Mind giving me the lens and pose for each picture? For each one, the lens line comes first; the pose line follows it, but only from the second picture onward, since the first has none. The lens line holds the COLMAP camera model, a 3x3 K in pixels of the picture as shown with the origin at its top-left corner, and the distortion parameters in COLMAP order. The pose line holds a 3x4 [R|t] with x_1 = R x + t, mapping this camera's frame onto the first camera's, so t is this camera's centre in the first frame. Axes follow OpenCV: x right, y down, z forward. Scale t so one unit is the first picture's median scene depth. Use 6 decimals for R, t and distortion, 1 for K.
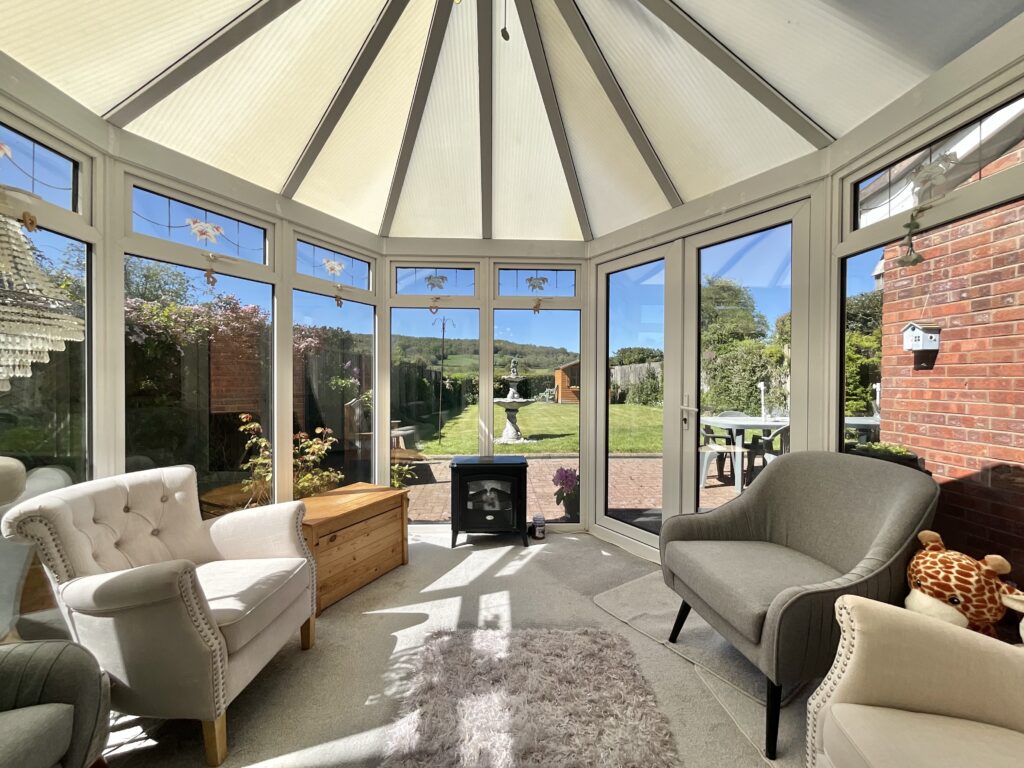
lens RADIAL K [[418.4, 0, 512.0], [0, 418.4, 384.0], [0, 0, 1]] dist [0.003166, 0.000229]
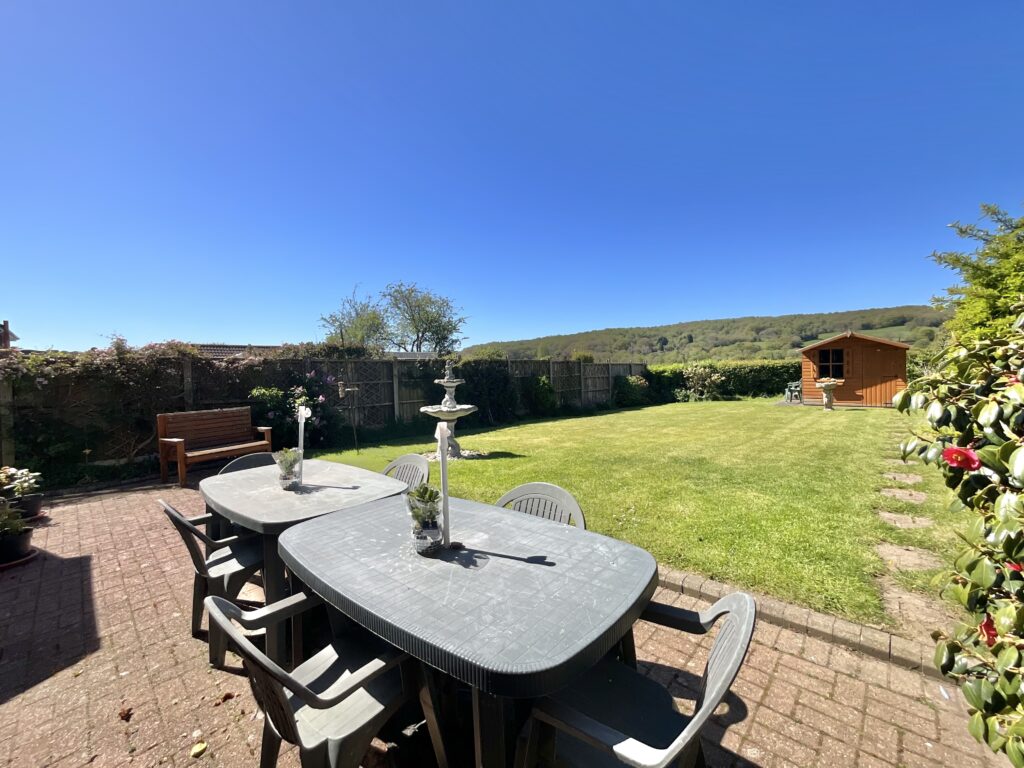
lens RADIAL K [[418.4, 0, 512.0], [0, 418.4, 384.0], [0, 0, 1]] dist [0.003166, 0.000229]
pose [[0.702630, -0.006530, -0.711525, 0.447963], [0.025064, 0.999564, 0.015577, -0.012869], [0.711113, -0.028778, 0.702488, 0.327006]]
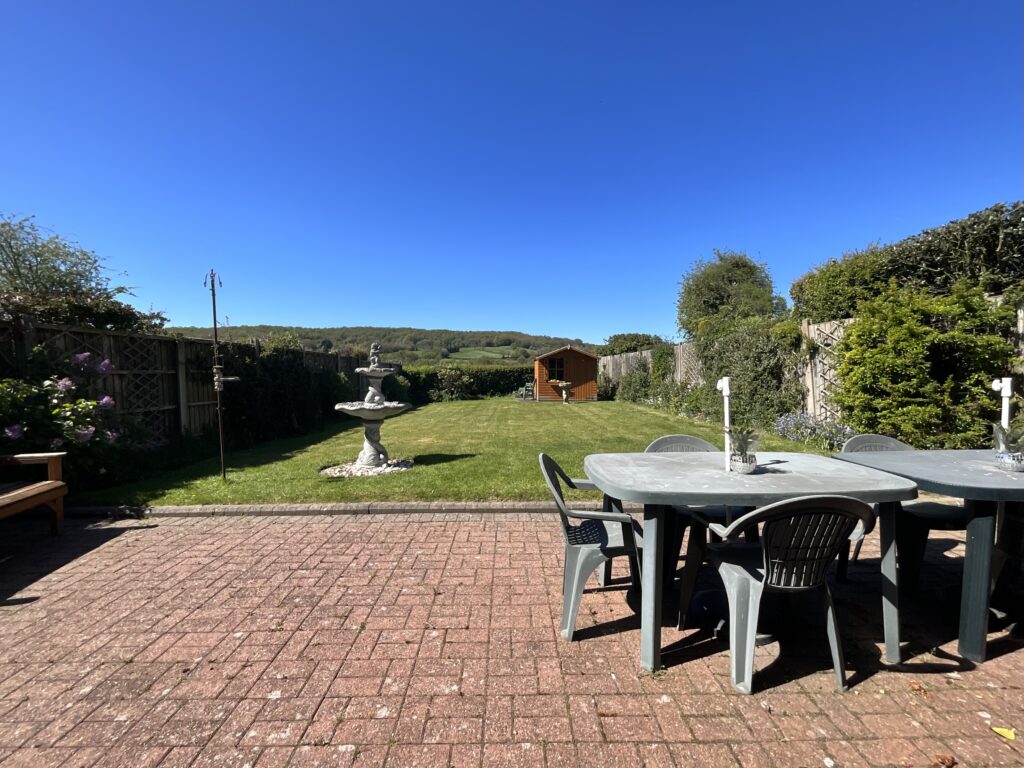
lens RADIAL K [[427.6, 0, 512.0], [0, 427.6, 384.0], [0, 0, 1]] dist [0.002033, 0.000290]
pose [[0.999408, -0.007079, -0.033667, 0.157095], [0.007641, 0.999833, 0.016594, -0.002418], [0.033544, -0.016841, 0.999295, 0.223051]]
